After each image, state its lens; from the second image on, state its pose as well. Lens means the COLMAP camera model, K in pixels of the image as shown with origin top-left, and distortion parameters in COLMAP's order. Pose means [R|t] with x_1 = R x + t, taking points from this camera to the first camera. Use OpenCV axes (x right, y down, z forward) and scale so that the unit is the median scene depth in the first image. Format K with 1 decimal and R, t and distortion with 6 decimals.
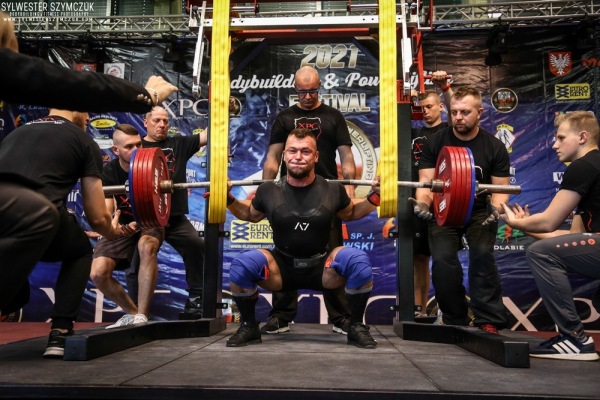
lens RADIAL K [[583.4, 0, 300.0], [0, 583.4, 200.0], [0, 0, 1]] dist [-0.009135, 0.001053]
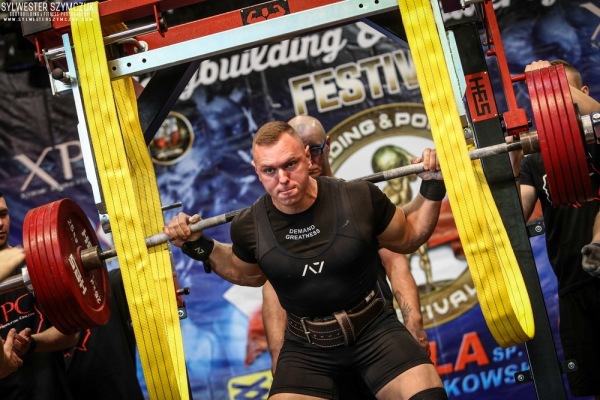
lens RADIAL K [[1489.9, 0, 300.0], [0, 1489.9, 200.0], [0, 0, 1]] dist [-0.254991, 0.453445]
pose [[0.970765, -0.233056, -0.057447, 0.035623], [0.230097, 0.971684, -0.053721, -0.026893], [0.068340, 0.038932, 0.996902, -0.145265]]
